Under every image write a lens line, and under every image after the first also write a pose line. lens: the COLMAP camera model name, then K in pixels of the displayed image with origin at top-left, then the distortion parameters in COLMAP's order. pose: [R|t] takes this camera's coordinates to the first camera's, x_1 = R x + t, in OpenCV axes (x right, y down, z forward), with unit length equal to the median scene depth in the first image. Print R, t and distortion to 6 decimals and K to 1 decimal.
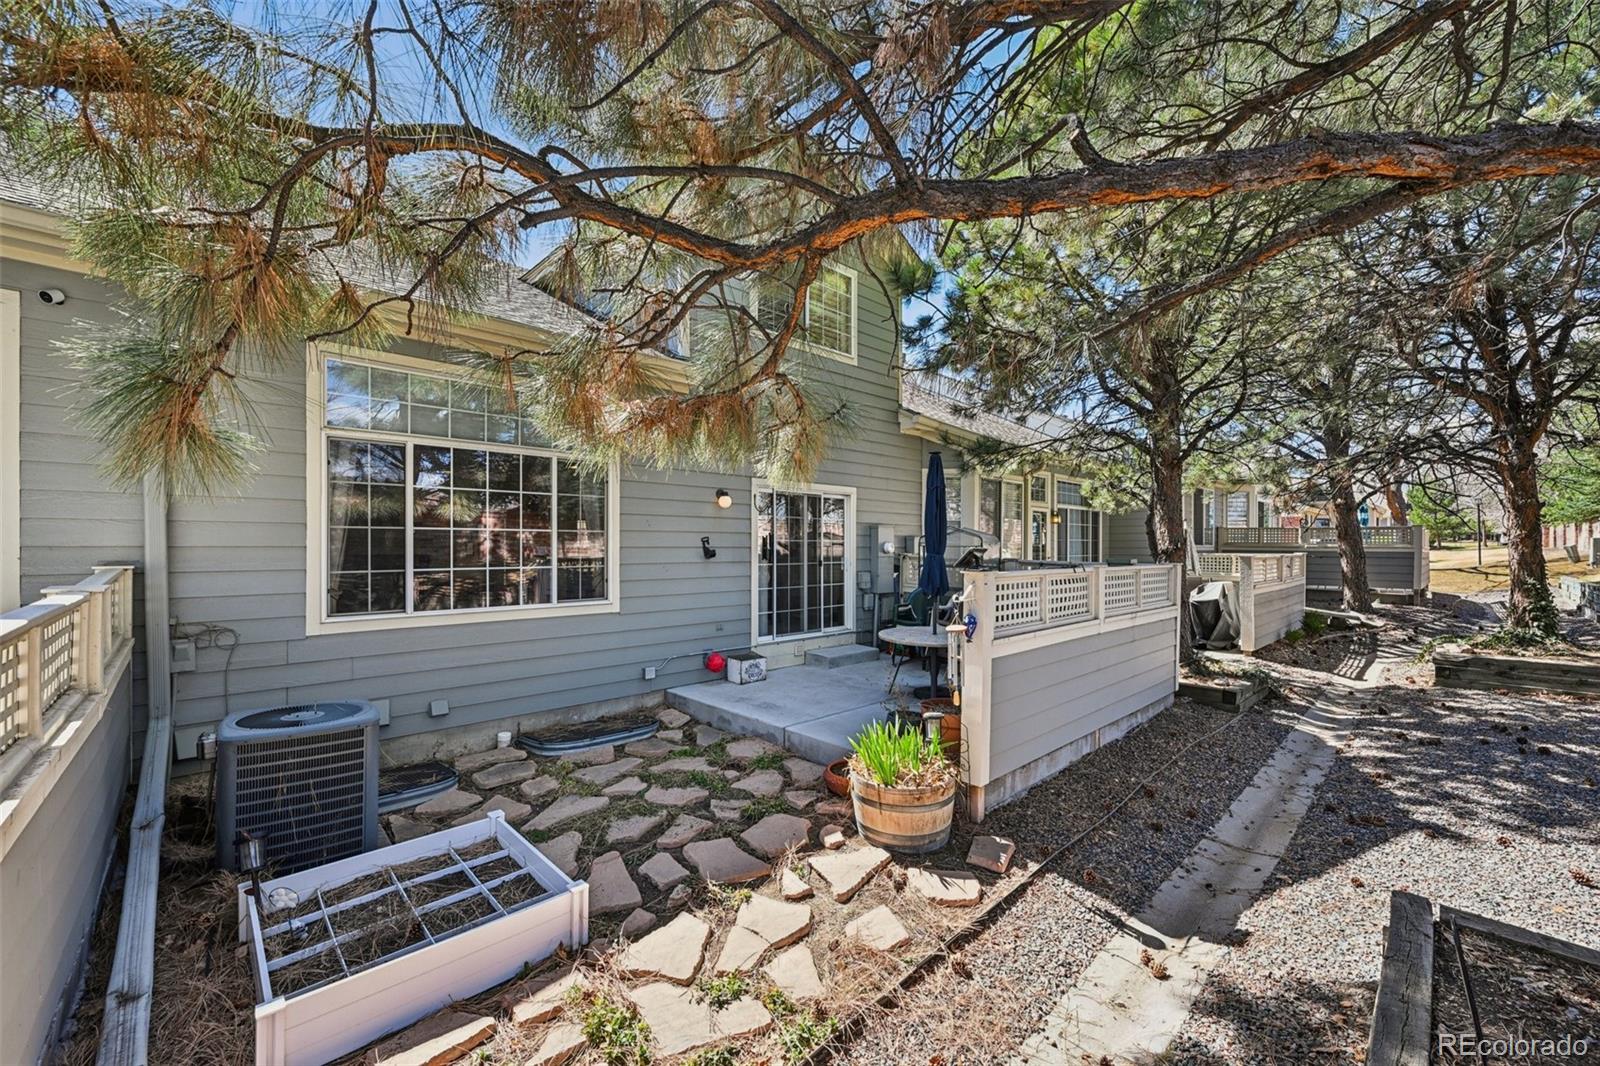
lens RADIAL K [[629.2, 0, 804.0], [0, 629.2, 544.9], [0, 0, 1]] dist [-0.001544, -0.000109]
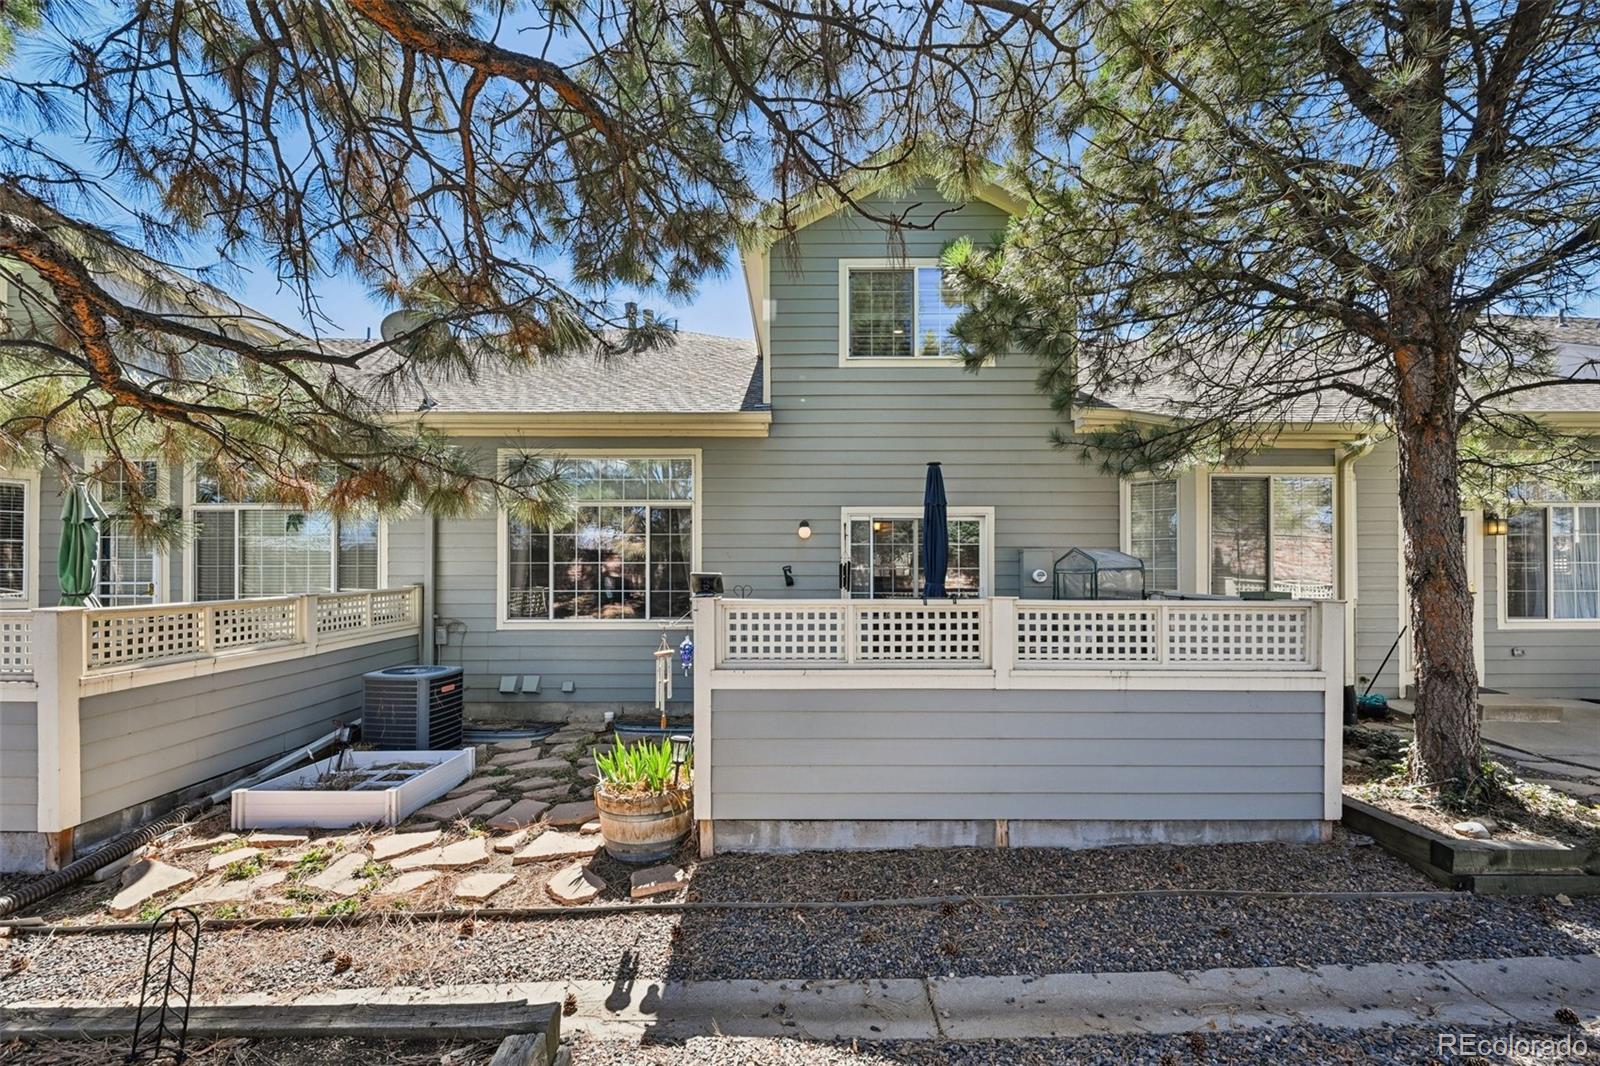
lens RADIAL K [[636.8, 0, 801.8], [0, 636.8, 575.7], [0, 0, 1]] dist [0.000245, 0.000010]
pose [[0.725386, -0.005142, -0.688323, 1.005945], [0.003016, 0.999986, -0.004292, 0.014426], [0.688336, 0.001037, 0.725392, 0.376534]]
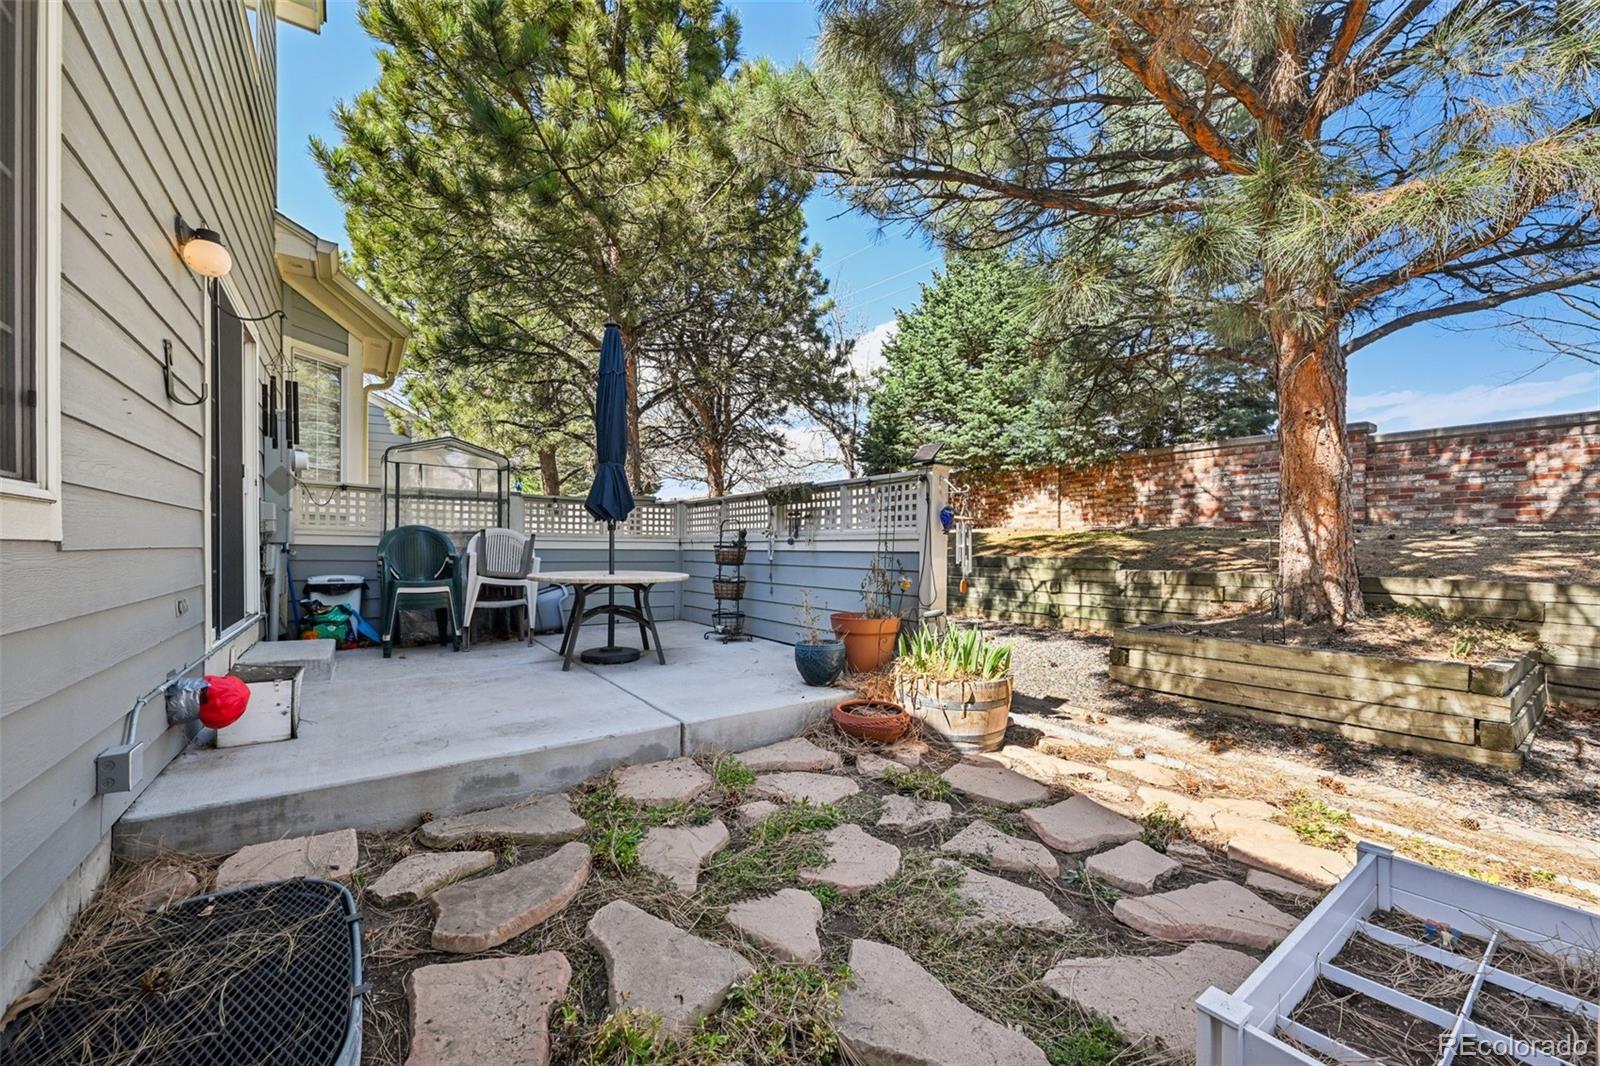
lens RADIAL K [[629.2, 0, 804.0], [0, 629.2, 544.9], [0, 0, 1]] dist [-0.001544, -0.000109]
pose [[0.146989, -0.000919, 0.989138, -0.732013], [0.000068, 1.000000, 0.000919, 0.160039], [-0.989138, -0.000068, 0.146989, 1.010773]]
